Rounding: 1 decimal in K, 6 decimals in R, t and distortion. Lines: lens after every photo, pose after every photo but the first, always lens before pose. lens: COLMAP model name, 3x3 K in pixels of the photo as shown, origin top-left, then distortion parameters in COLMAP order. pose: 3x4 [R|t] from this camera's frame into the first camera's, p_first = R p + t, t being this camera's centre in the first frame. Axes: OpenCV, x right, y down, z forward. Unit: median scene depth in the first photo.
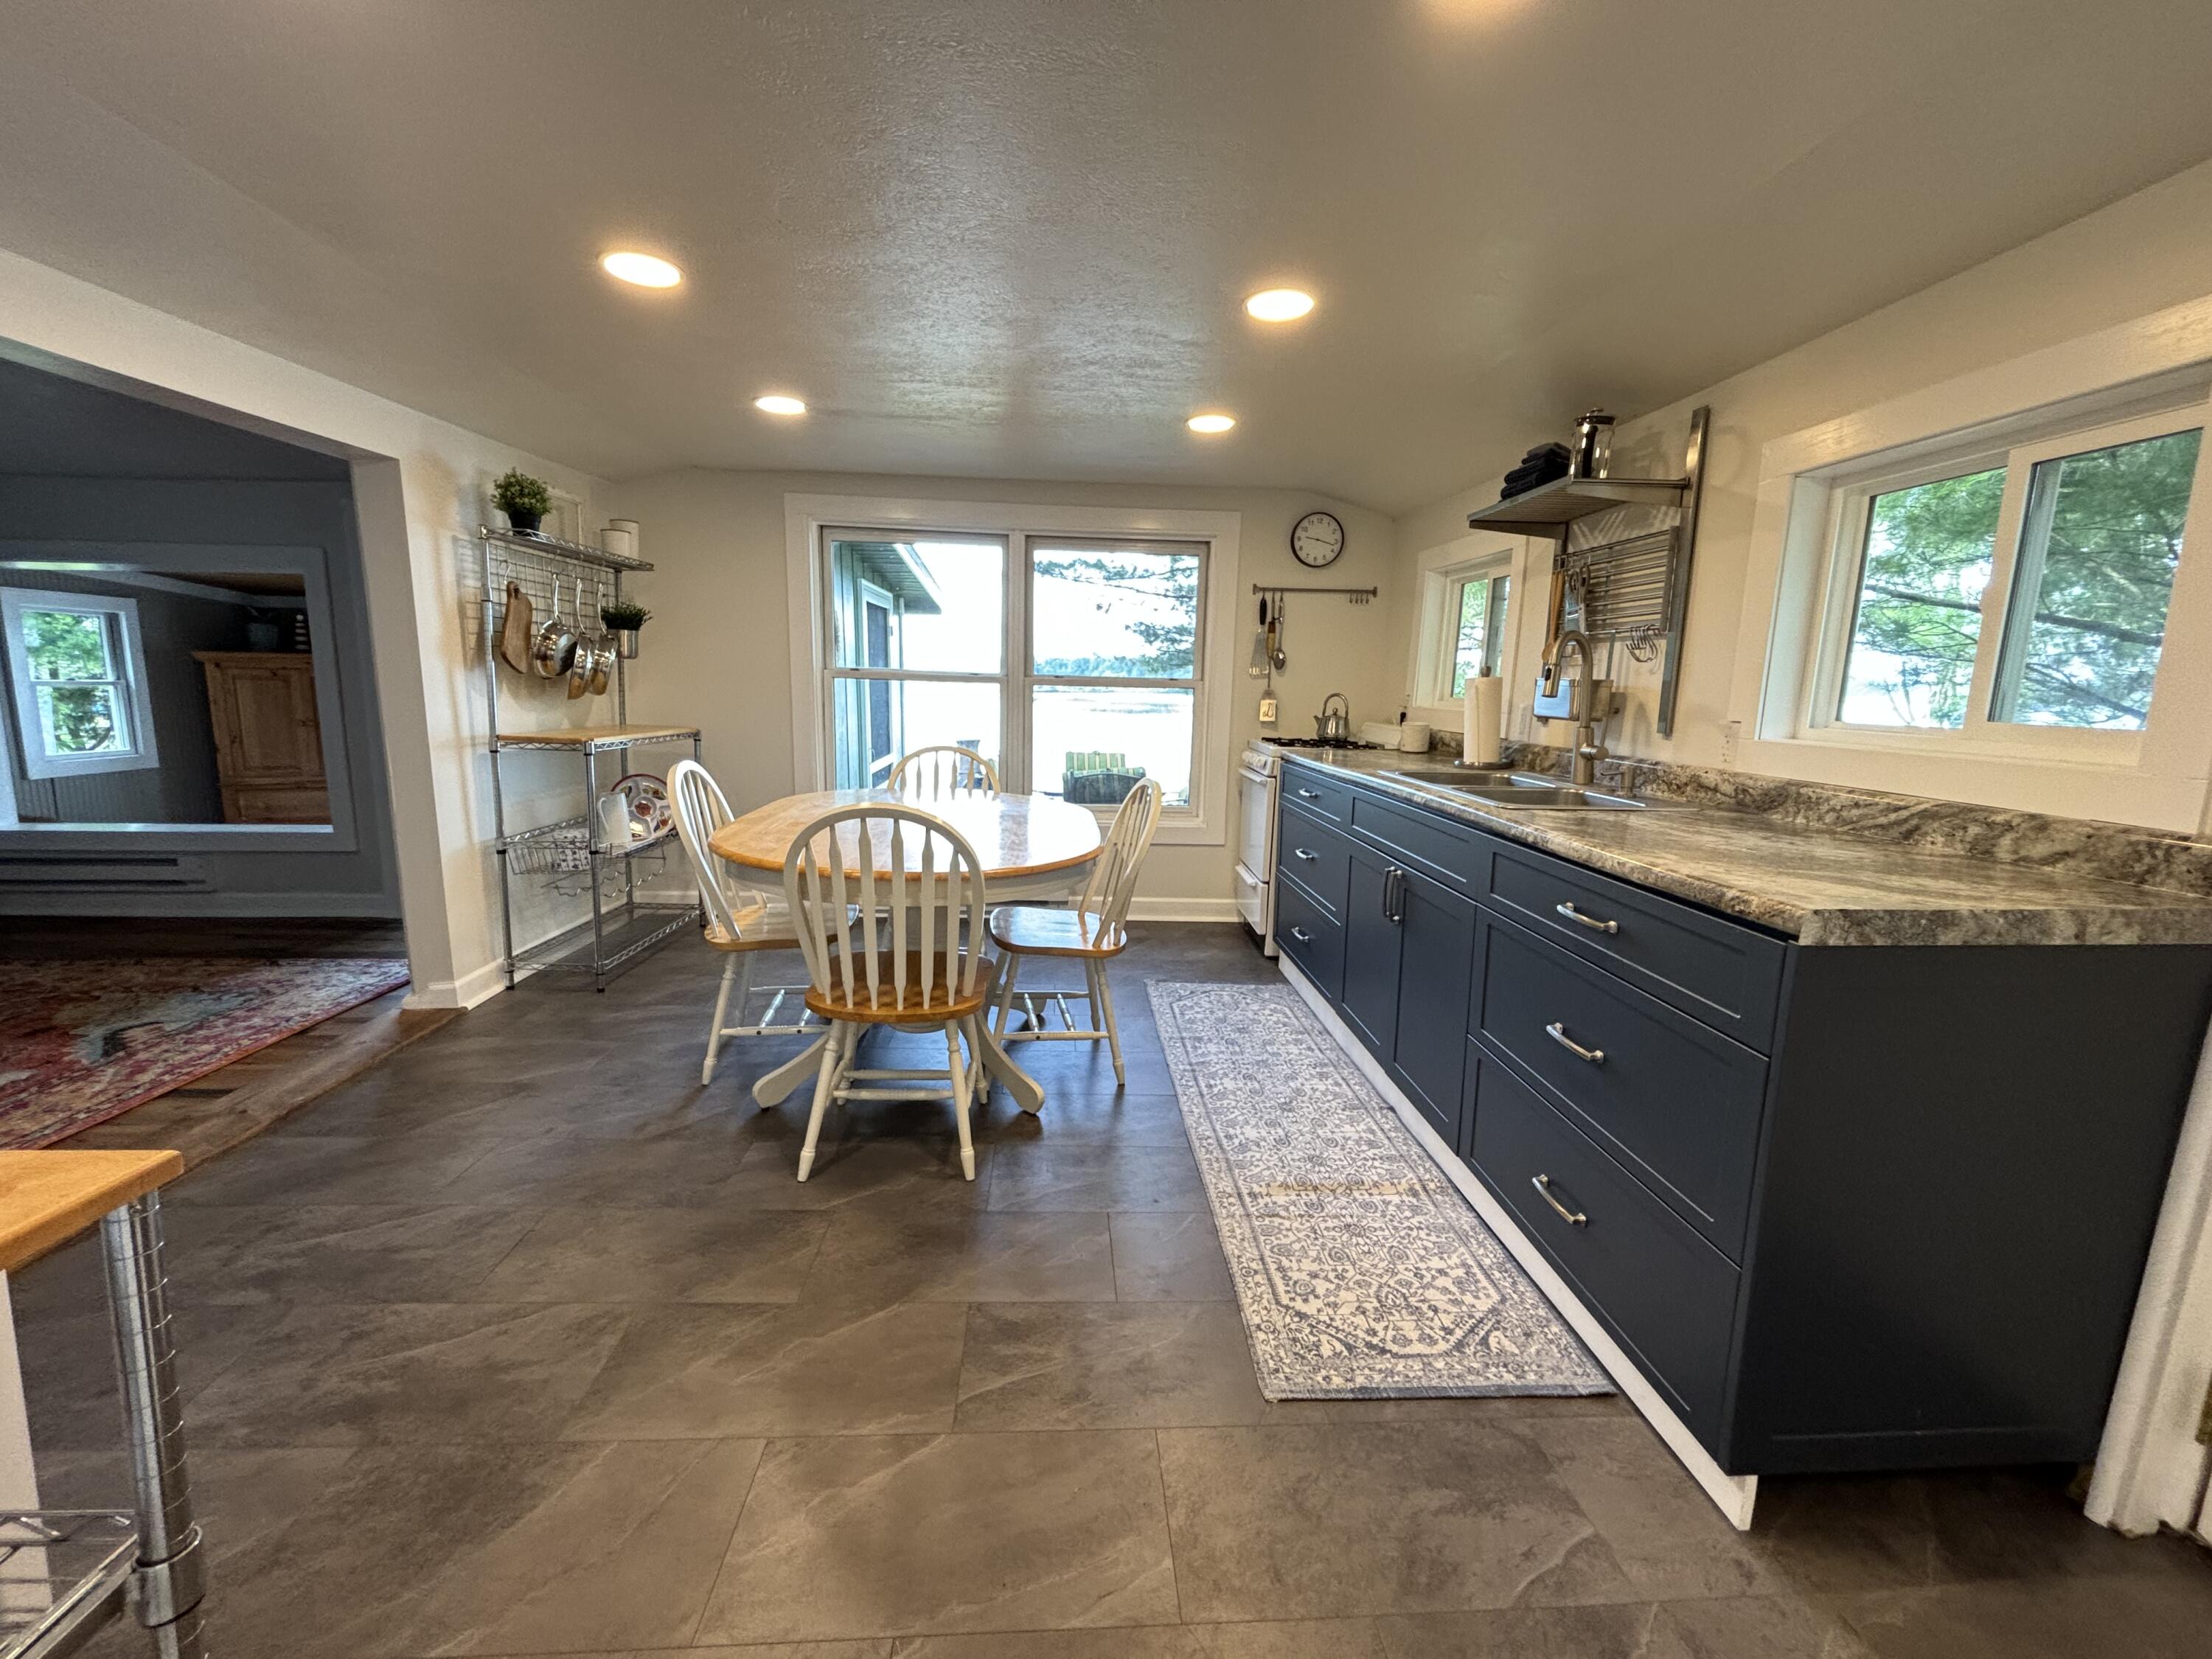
lens RADIAL K [[897.4, 0, 1103.2], [0, 897.4, 820.9], [0, 0, 1]] dist [-0.000905, 0.001692]
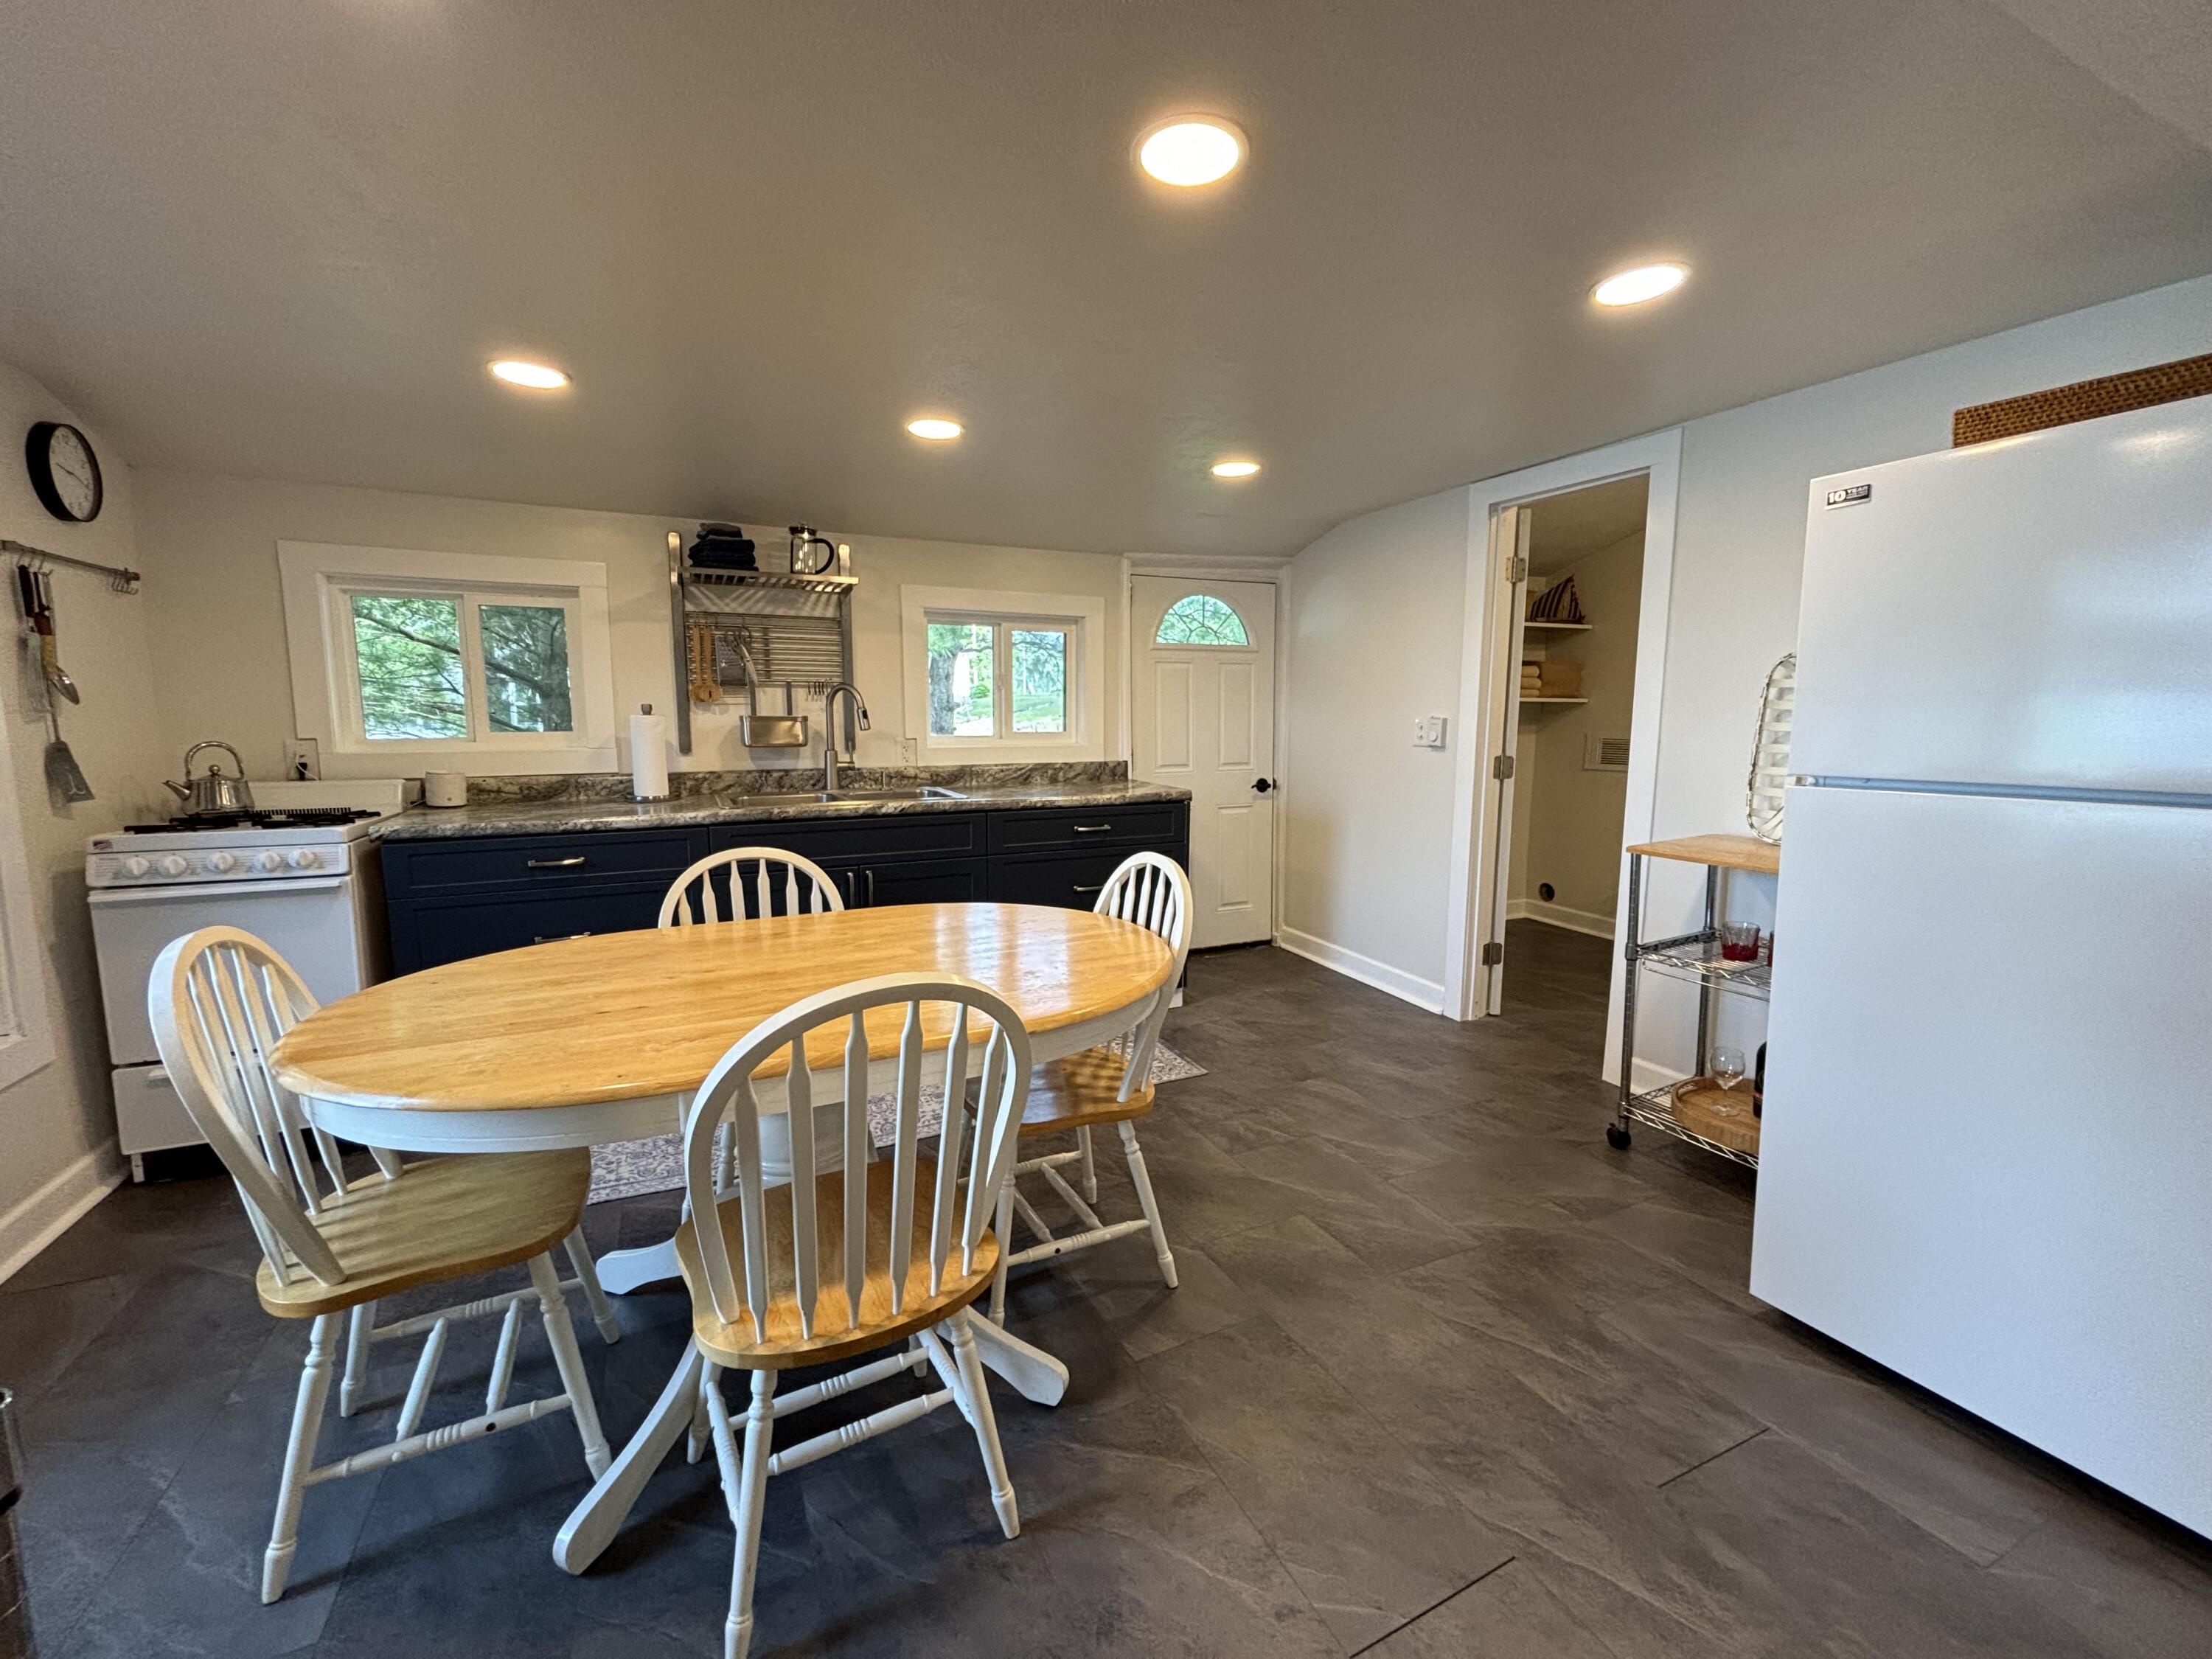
lens RADIAL K [[897.4, 0, 1106.5], [0, 897.4, 821.1], [0, 0, 1]] dist [-0.000905, 0.001692]
pose [[-0.382407, -0.137268, 0.913741, -0.747935], [0.133871, 0.970239, 0.201781, -0.176703], [-0.914245, 0.199486, -0.352650, 0.892207]]
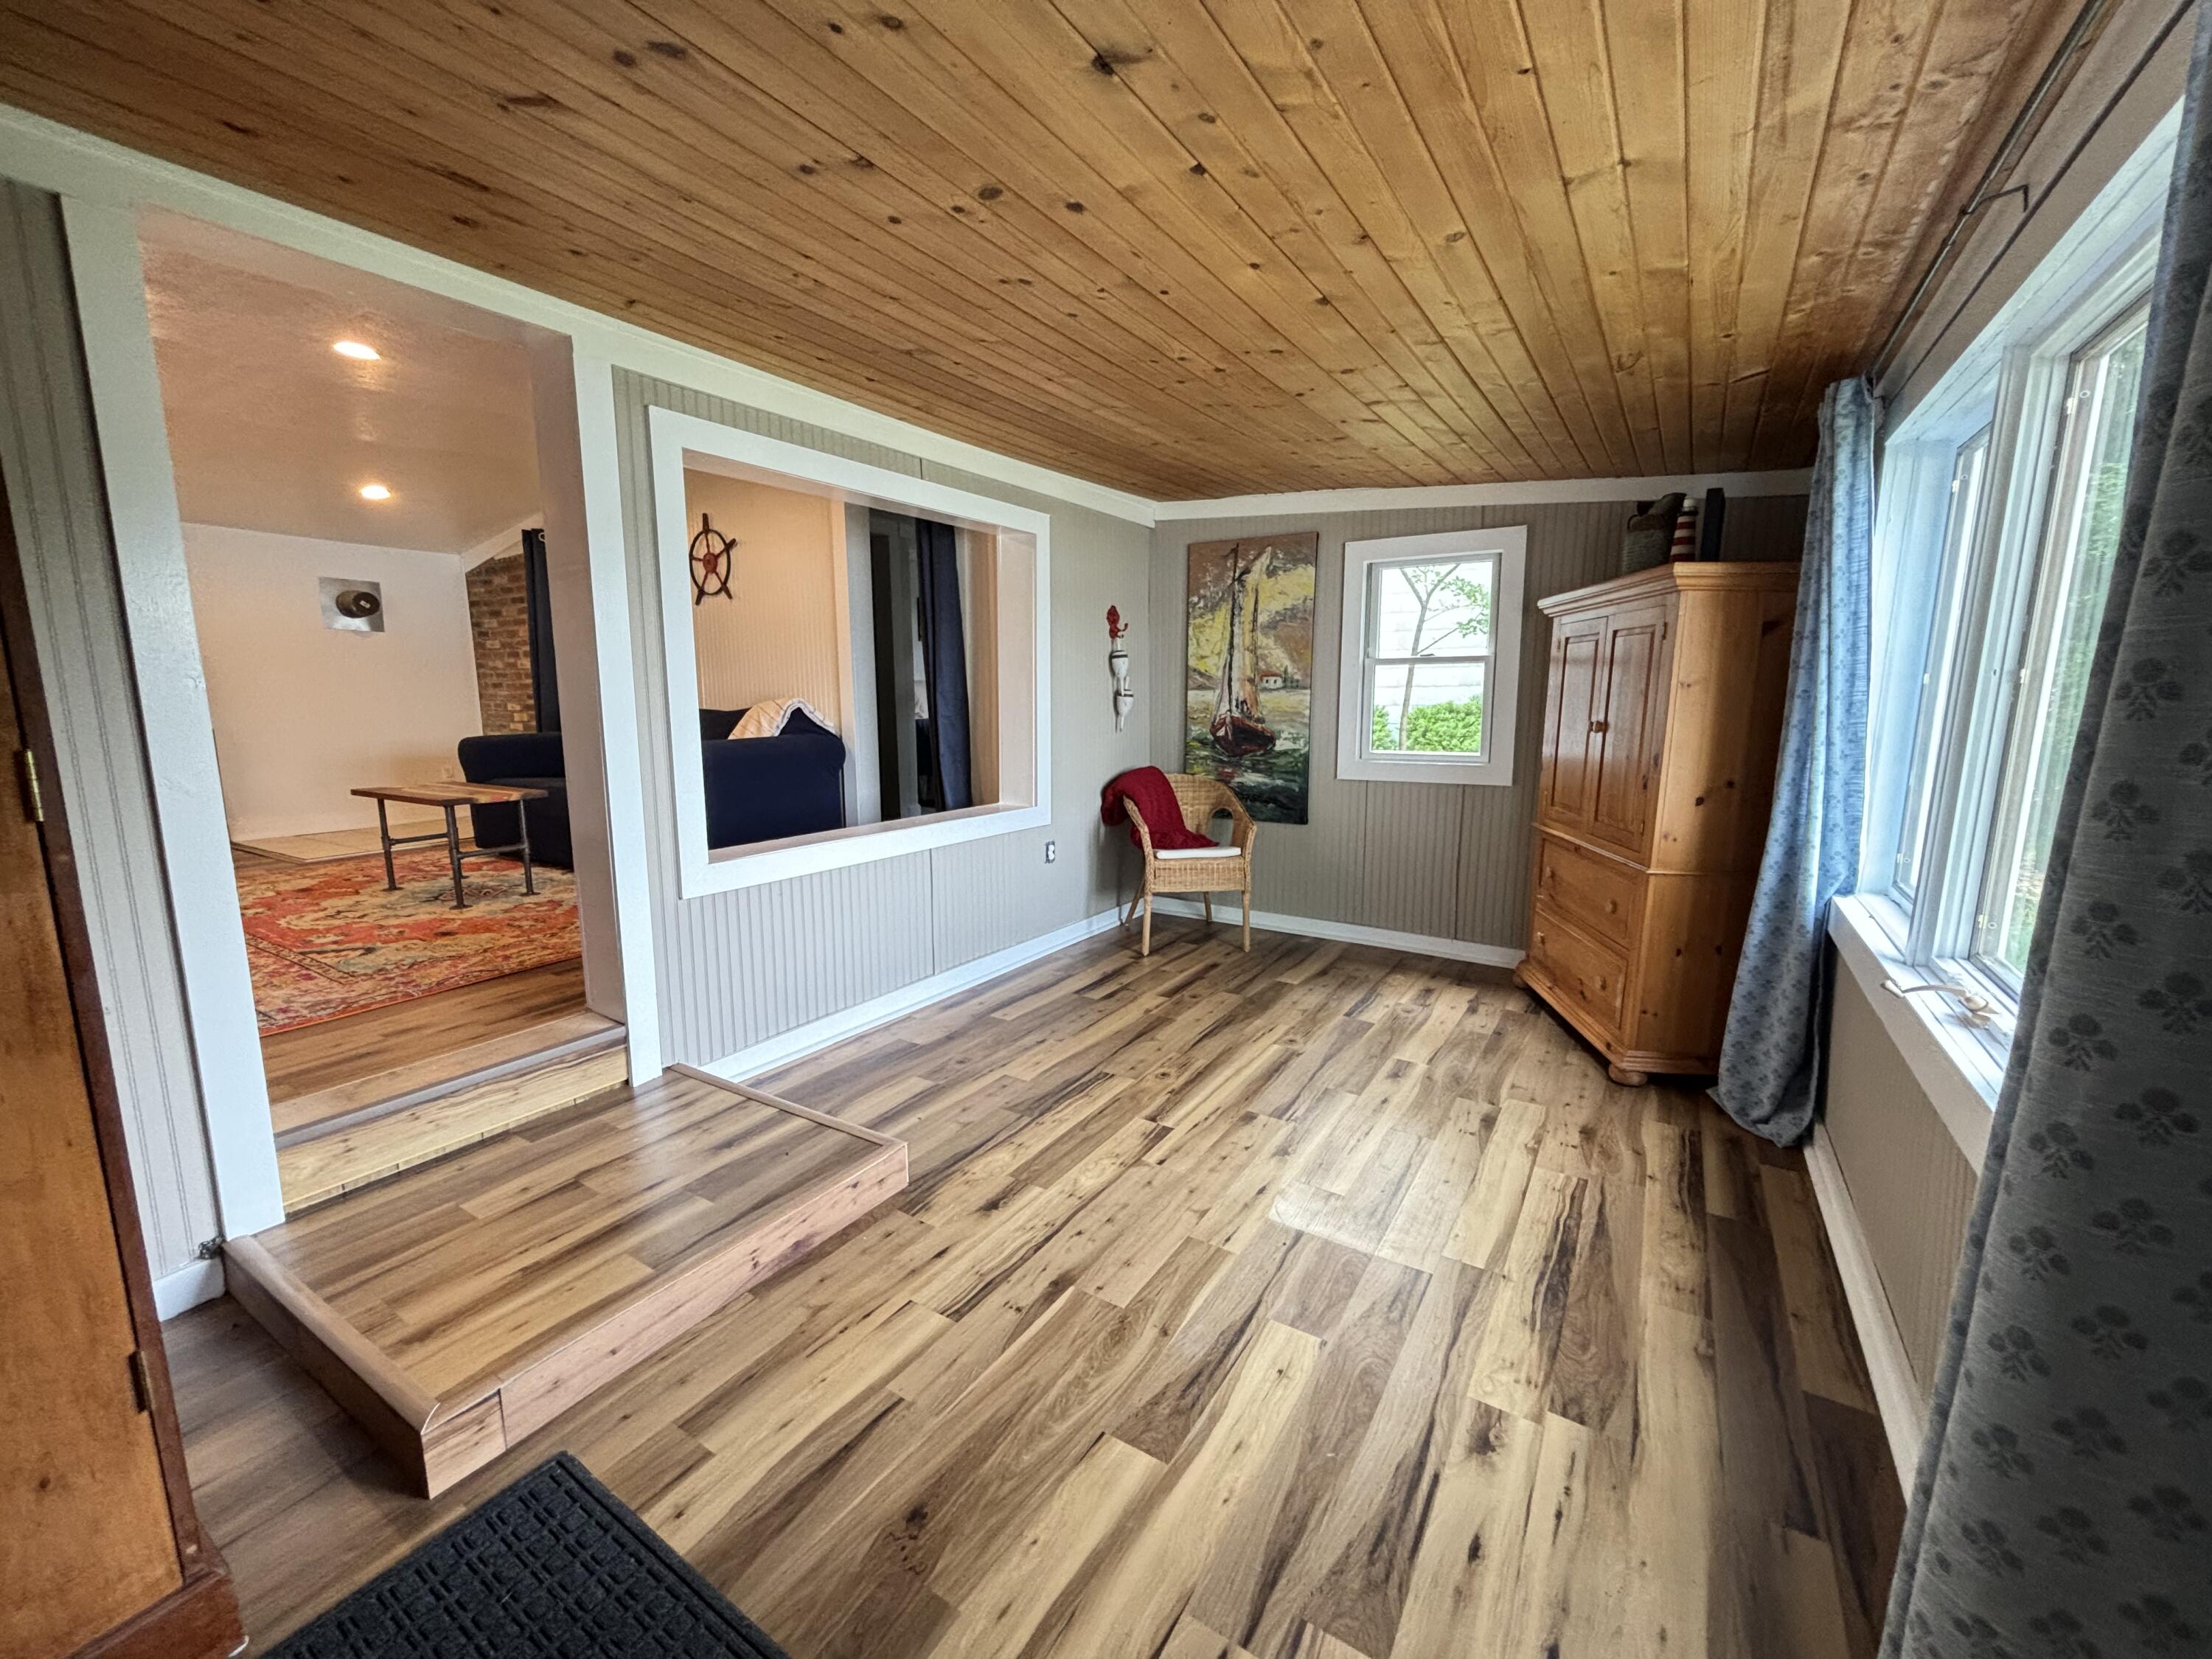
lens RADIAL K [[897.4, 0, 1090.5], [0, 897.4, 827.2], [0, 0, 1]] dist [-0.000905, 0.001692]
pose [[-0.582637, 0.108813, -0.805415, -0.684533], [-0.125795, 0.966980, 0.221640, -0.269381], [0.802938, 0.230453, -0.549710, 2.200382]]
